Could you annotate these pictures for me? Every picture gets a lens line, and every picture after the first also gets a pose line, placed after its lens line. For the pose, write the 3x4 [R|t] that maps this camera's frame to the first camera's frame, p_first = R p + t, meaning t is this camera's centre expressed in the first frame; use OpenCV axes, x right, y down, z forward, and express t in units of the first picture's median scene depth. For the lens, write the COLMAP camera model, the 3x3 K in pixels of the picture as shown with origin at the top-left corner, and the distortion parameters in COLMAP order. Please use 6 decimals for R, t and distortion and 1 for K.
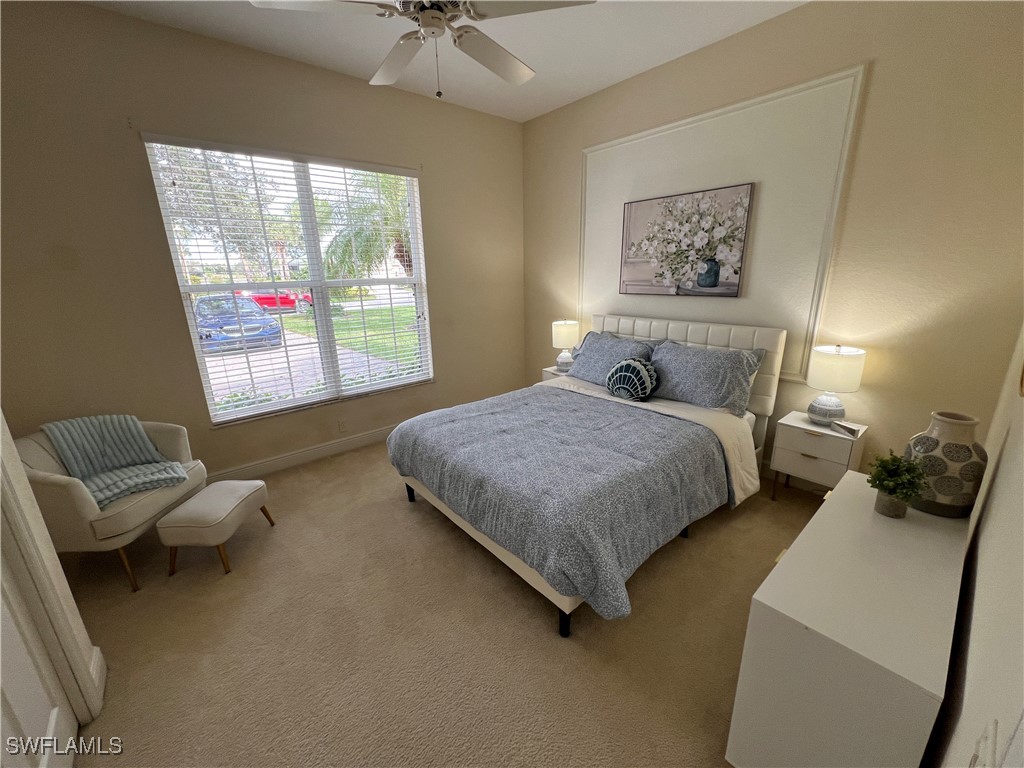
lens RADIAL K [[404.9, 0, 514.0], [0, 404.9, 382.4], [0, 0, 1]] dist [-0.002881, -0.000026]
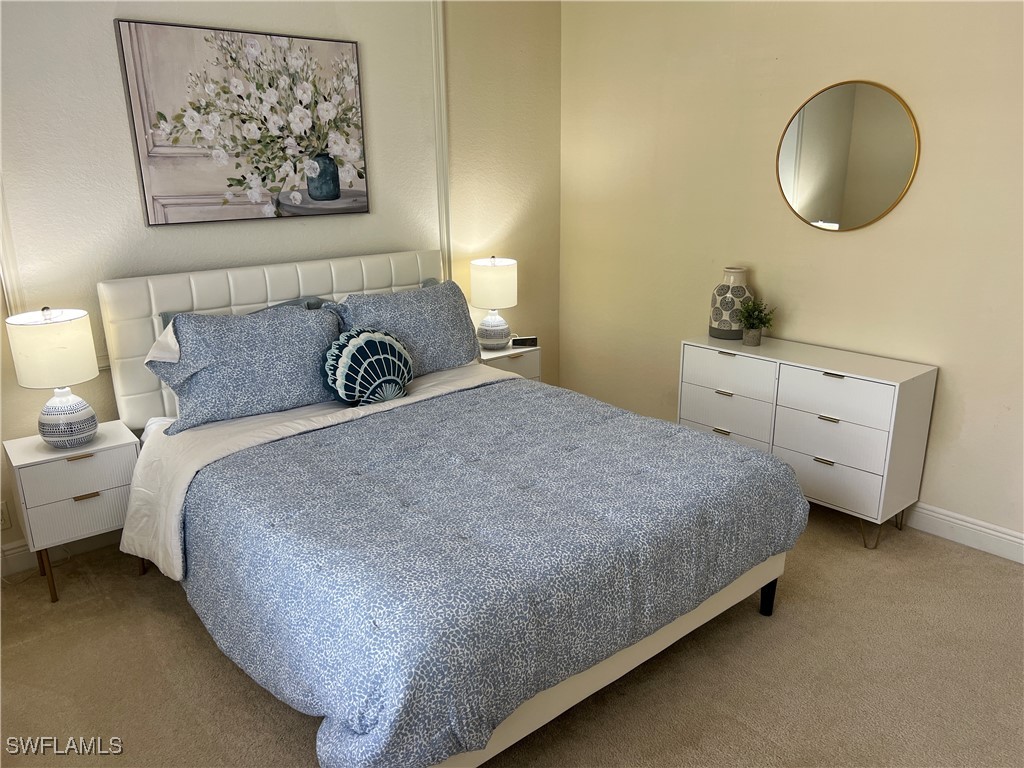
lens RADIAL K [[766.8, 0, 513.4], [0, 766.8, 388.5], [0, 0, 1]] dist [0.015867, -0.009579]
pose [[0.010570, -0.265195, 0.964137, -0.702209], [0.279617, 0.926510, 0.251779, -0.182520], [-0.960053, 0.266928, 0.083946, 0.698747]]
